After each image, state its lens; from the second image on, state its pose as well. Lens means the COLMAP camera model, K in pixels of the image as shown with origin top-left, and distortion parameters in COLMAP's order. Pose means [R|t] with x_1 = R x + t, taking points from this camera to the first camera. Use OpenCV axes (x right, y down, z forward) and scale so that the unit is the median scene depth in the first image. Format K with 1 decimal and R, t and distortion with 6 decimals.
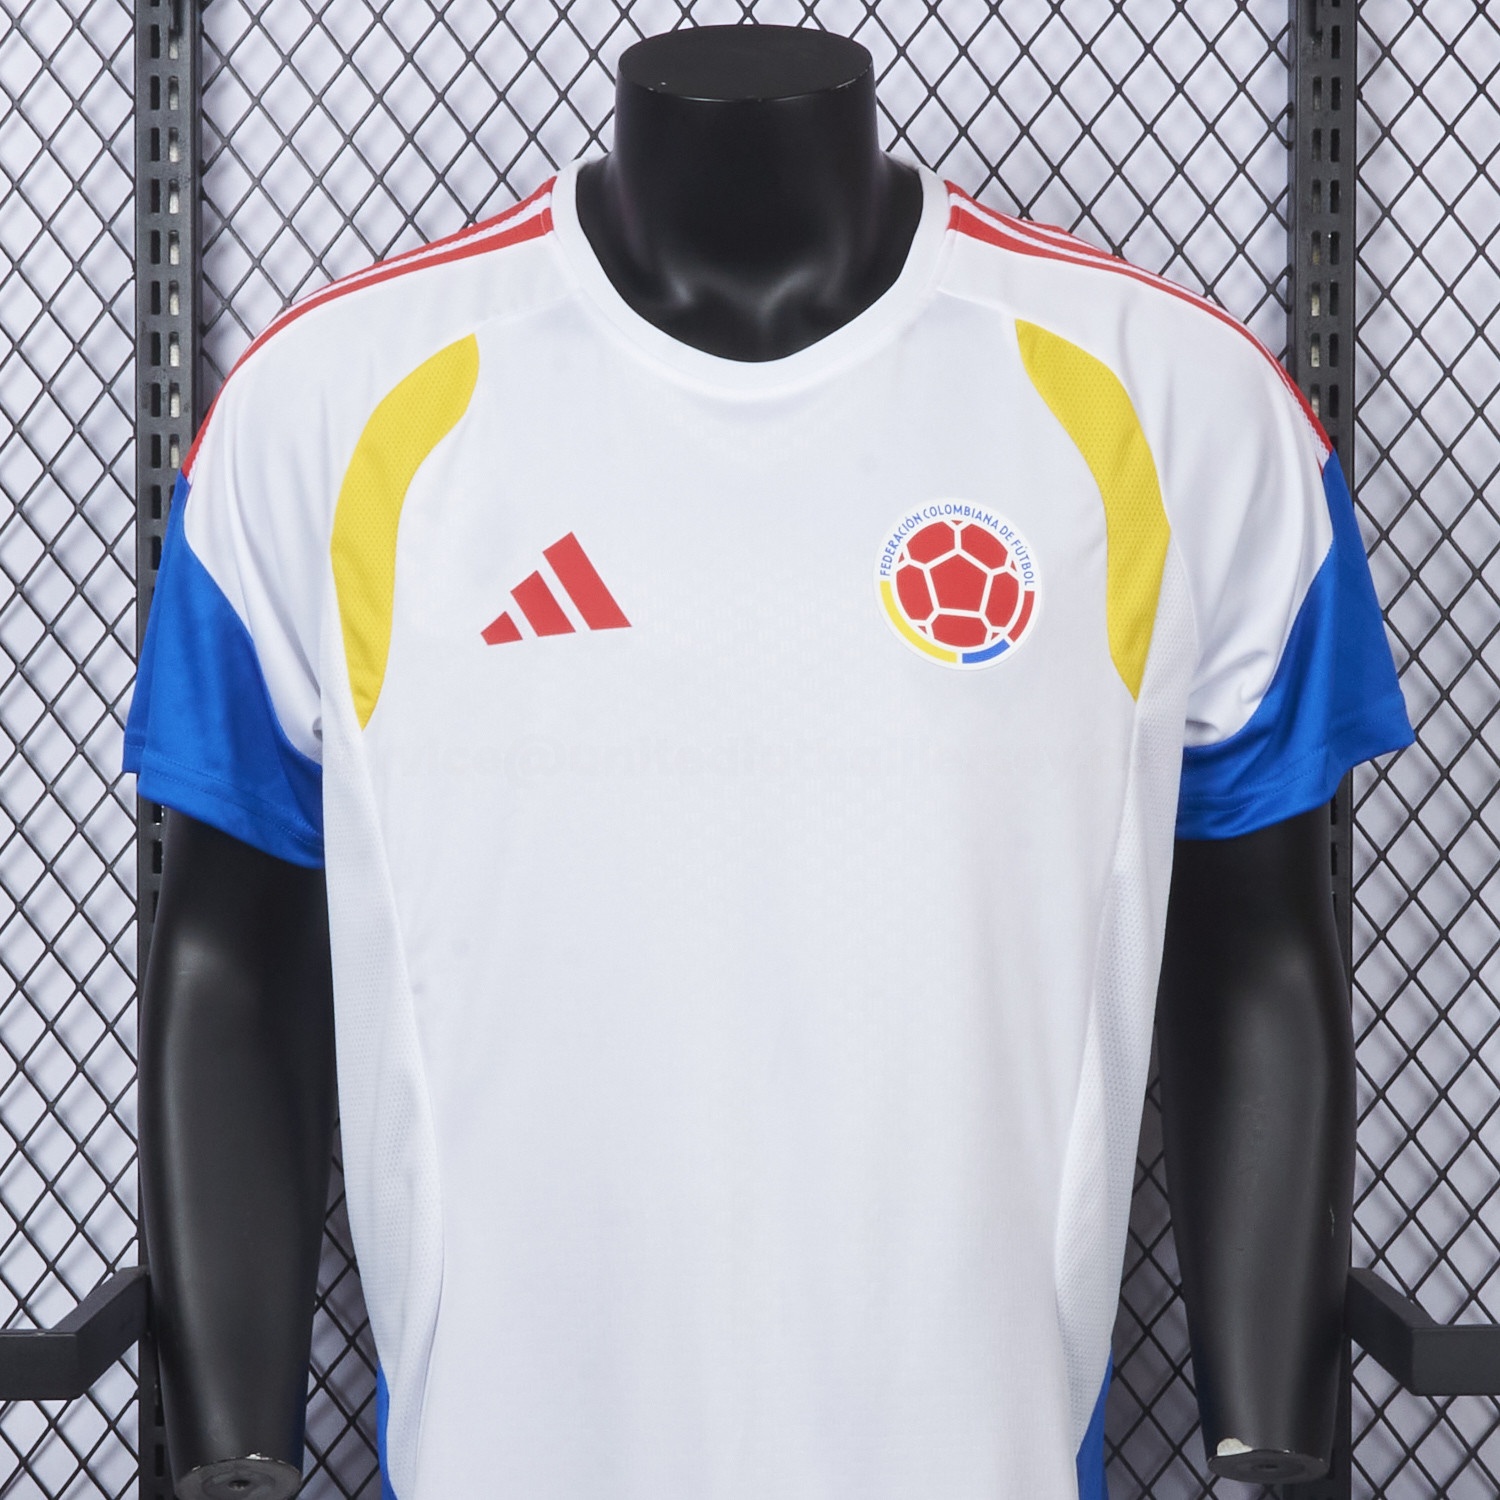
lens RADIAL K [[3053.2, 0, 741.4], [0, 3053.2, 751.0], [0, 0, 1]] dist [0.091923, 0.000000]
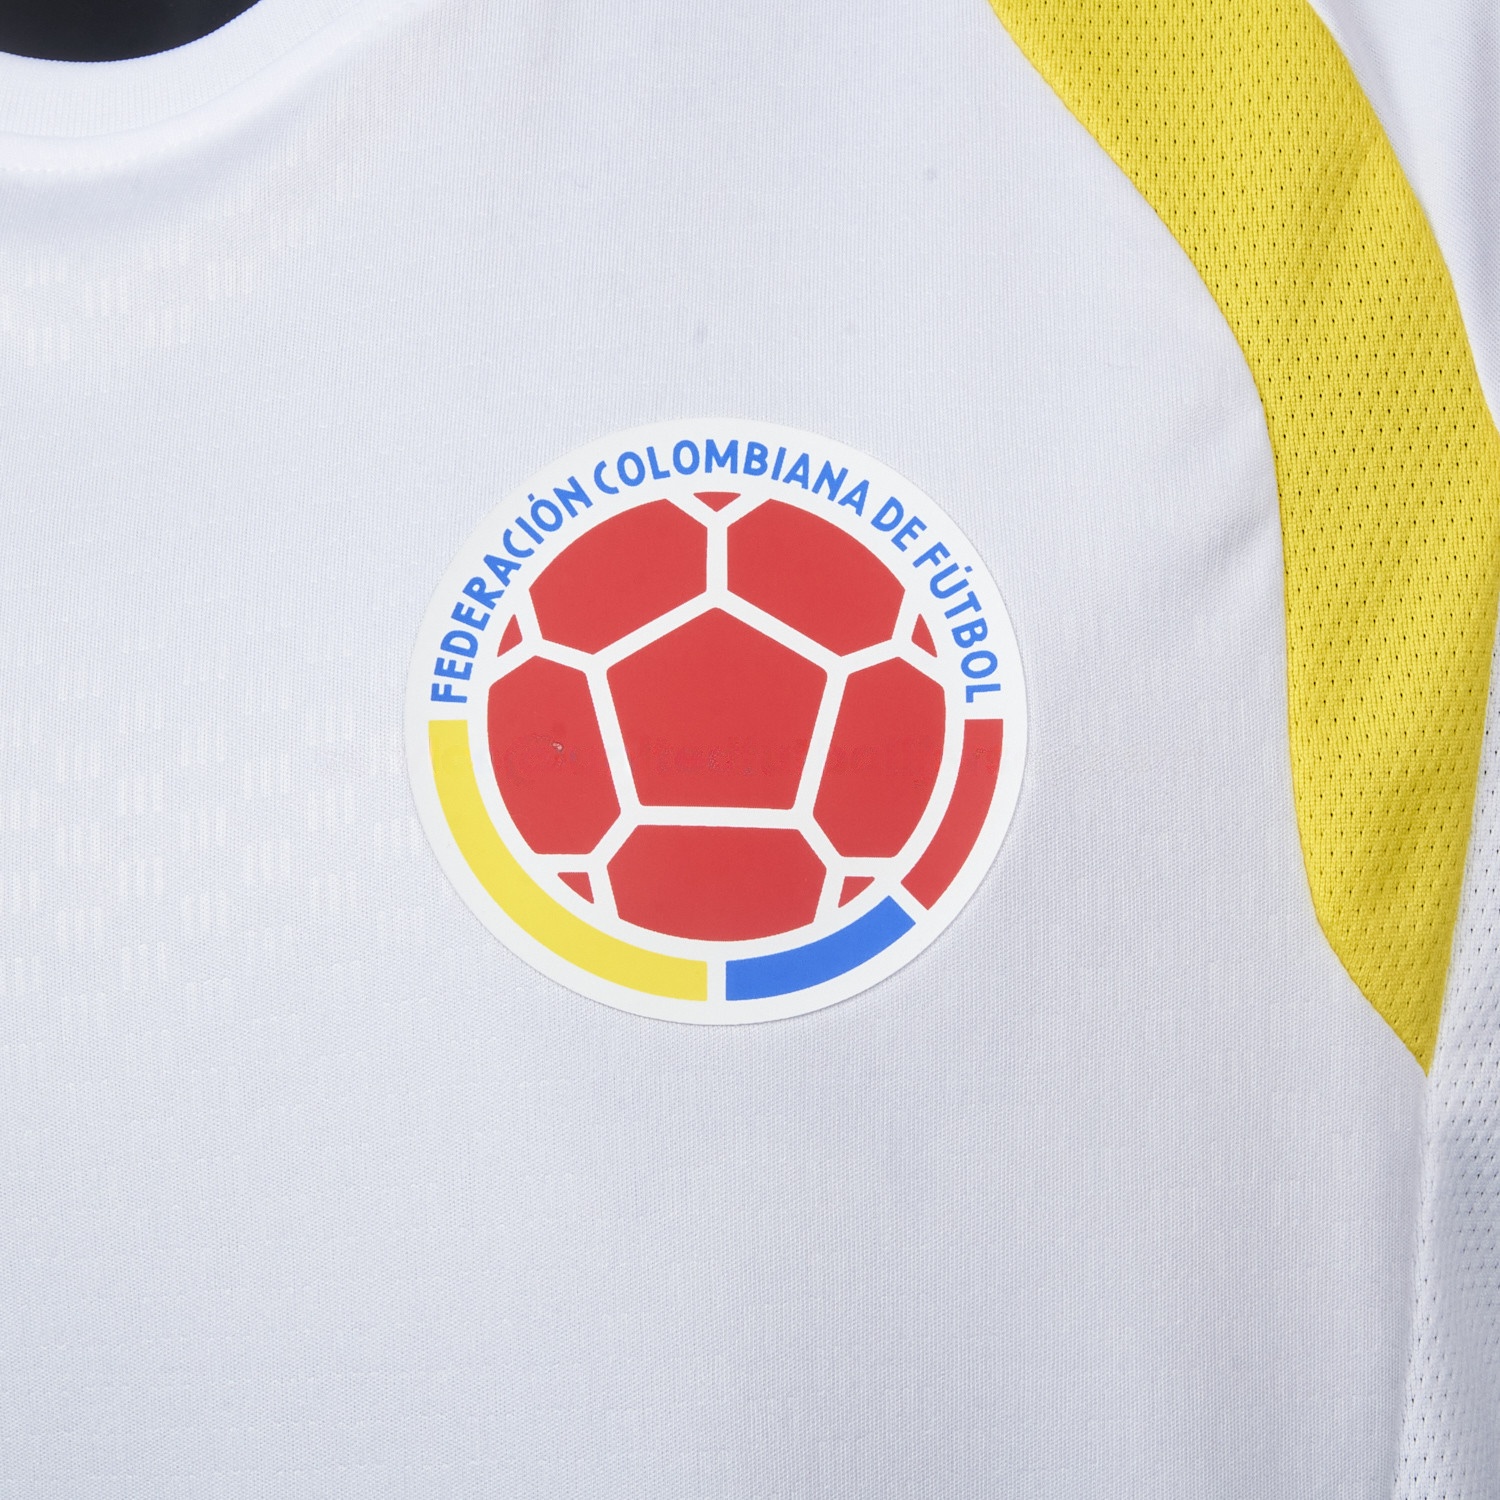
lens RADIAL K [[2607.9, 0, 749.5], [0, 2607.9, 748.6], [0, 0, 1]] dist [-0.023345, 0.000000]
pose [[0.970647, -0.059320, -0.233077, 0.120320], [0.054892, 0.998168, -0.025447, -0.041713], [0.234159, 0.011906, 0.972125, 0.707602]]
